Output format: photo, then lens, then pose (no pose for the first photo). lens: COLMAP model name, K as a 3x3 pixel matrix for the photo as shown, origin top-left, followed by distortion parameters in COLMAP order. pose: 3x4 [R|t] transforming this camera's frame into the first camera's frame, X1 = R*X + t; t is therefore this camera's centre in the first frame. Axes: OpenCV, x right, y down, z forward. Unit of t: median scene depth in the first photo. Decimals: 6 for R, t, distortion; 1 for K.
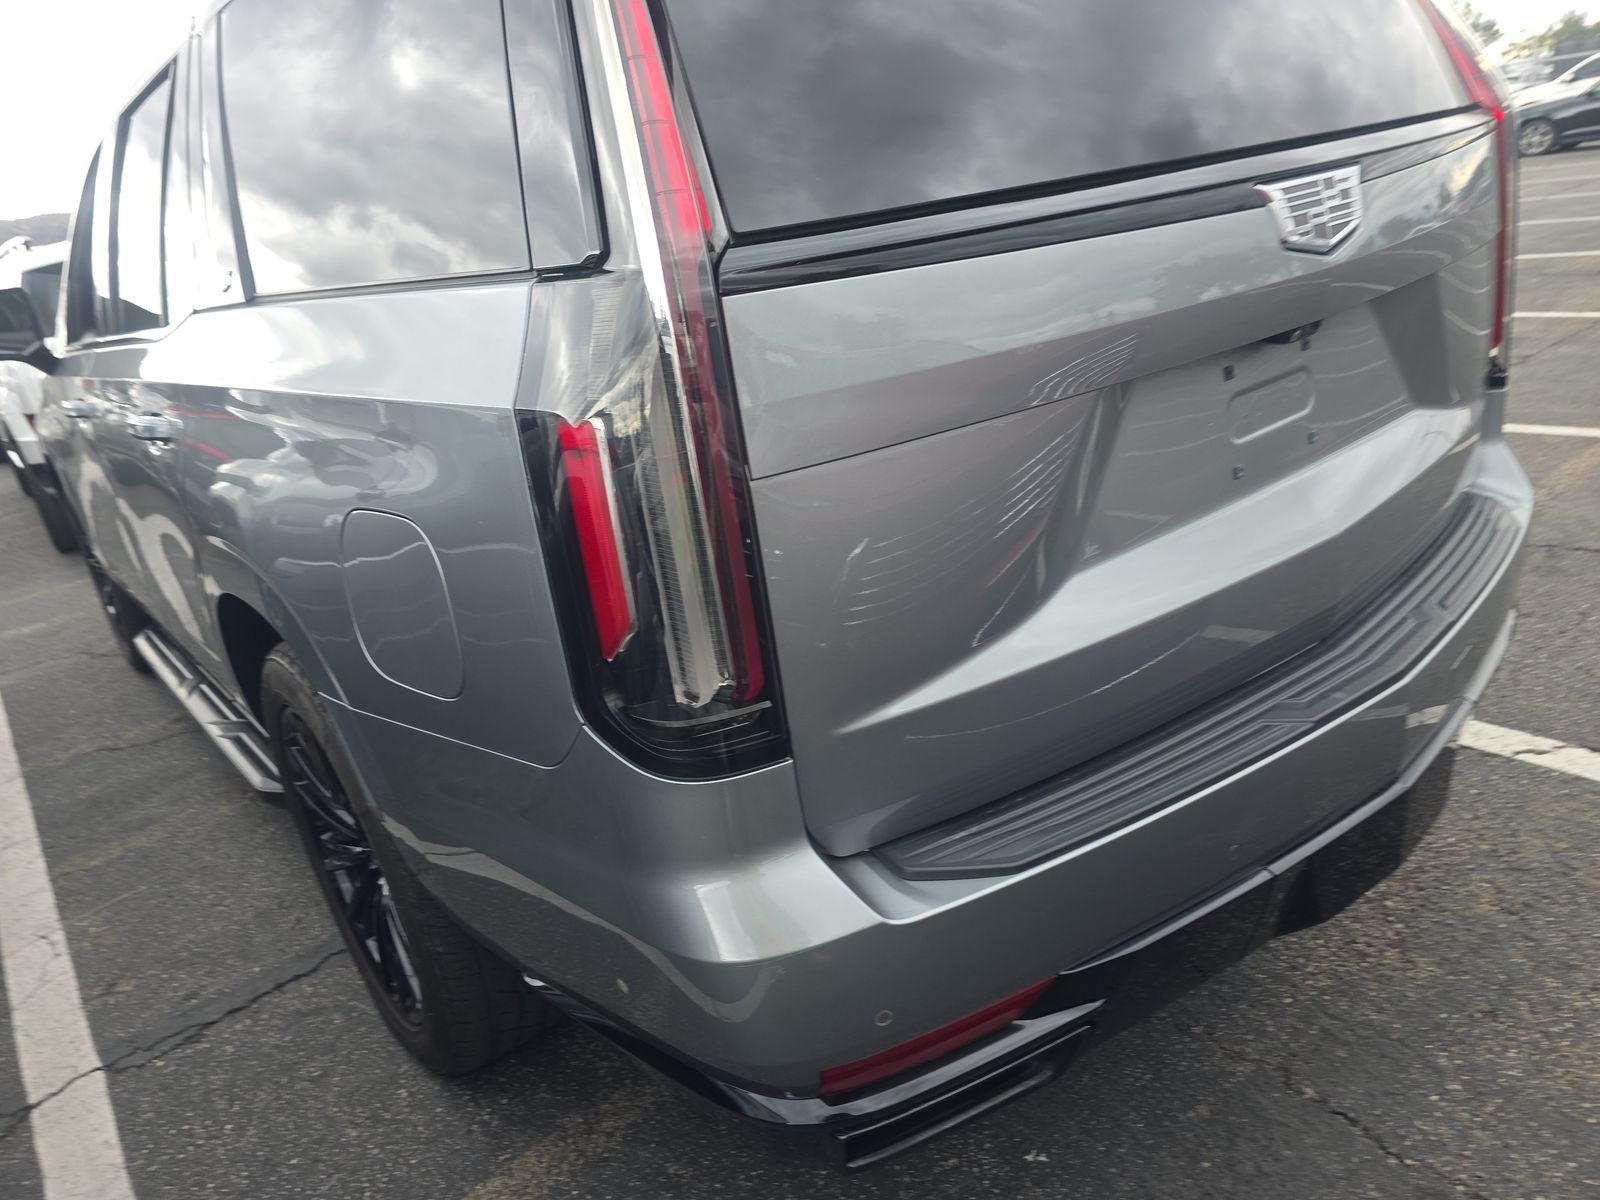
lens RADIAL K [[1065.0, 0, 800.0], [0, 1065.0, 600.0], [0, 0, 1]] dist [0.018150, 0.000457]
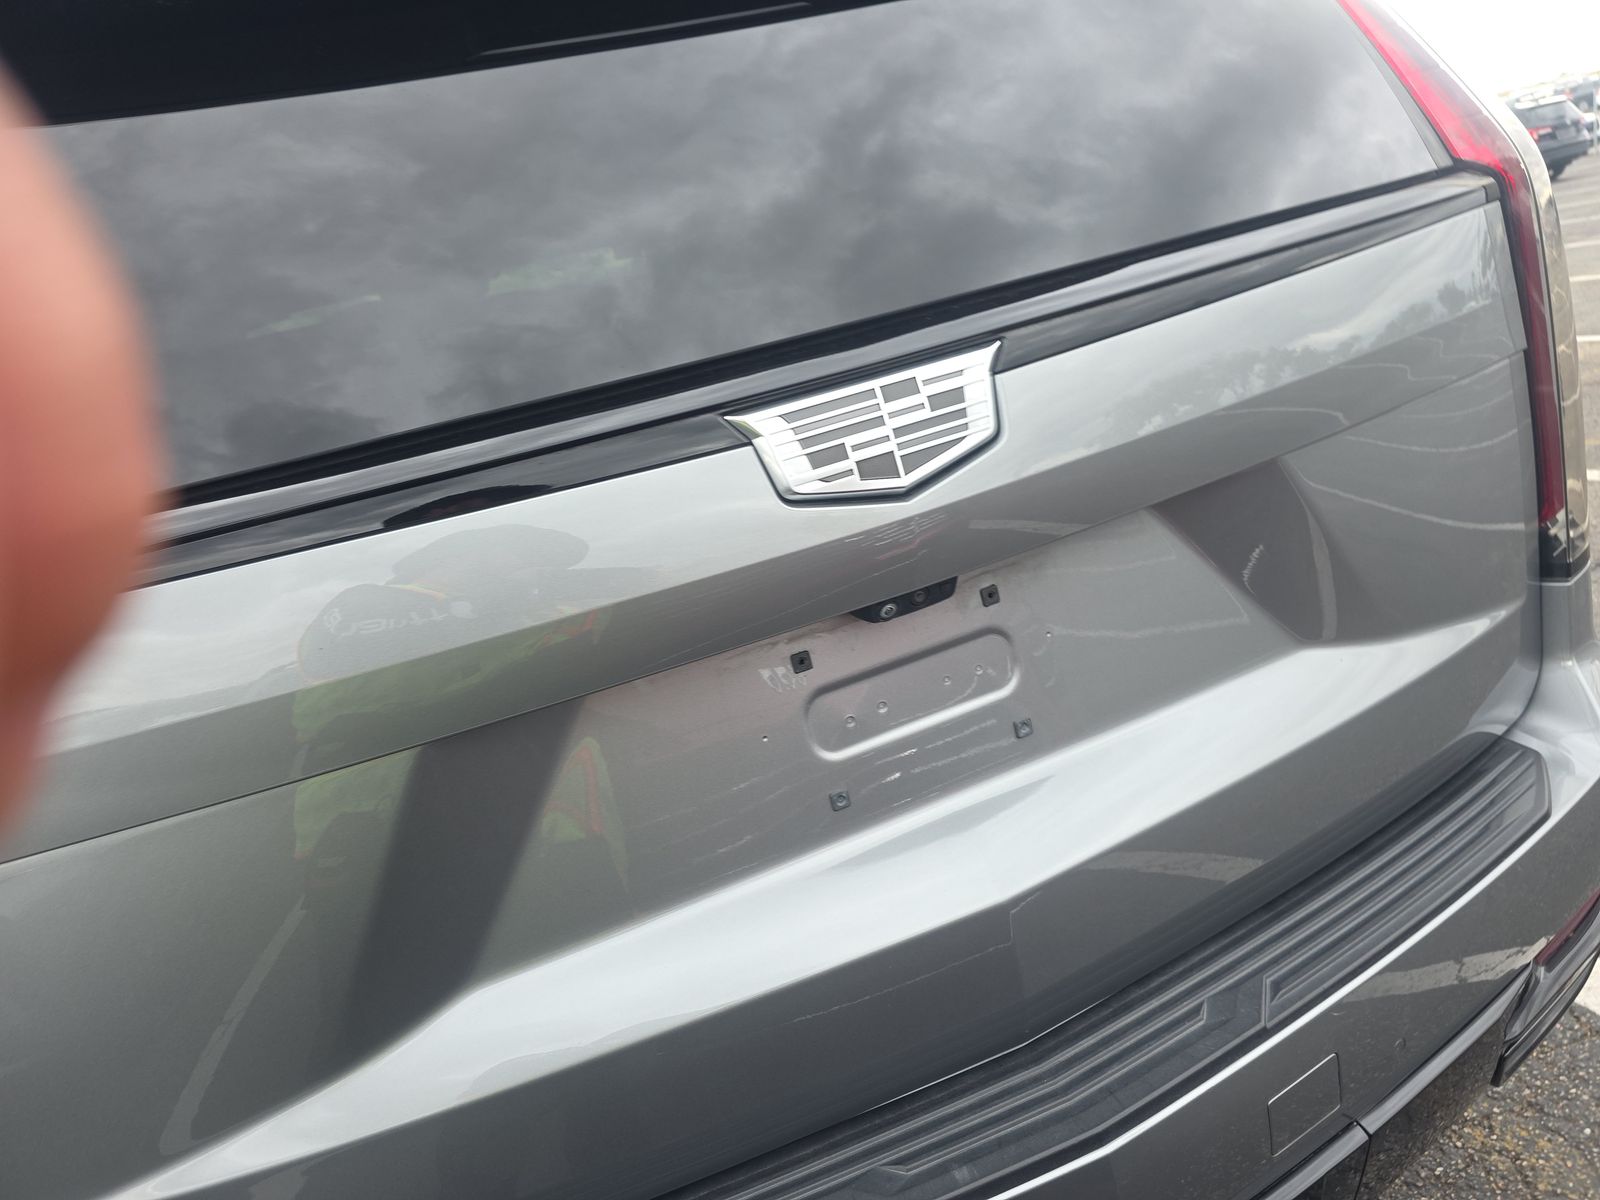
lens RADIAL K [[1065.0, 0, 800.0], [0, 1065.0, 600.0], [0, 0, 1]] dist [0.018150, 0.000457]
pose [[0.952213, 0.007801, -0.305334, 0.582905], [-0.014154, 0.999727, -0.018600, -0.230450], [0.305105, 0.022033, 0.952064, 0.348013]]
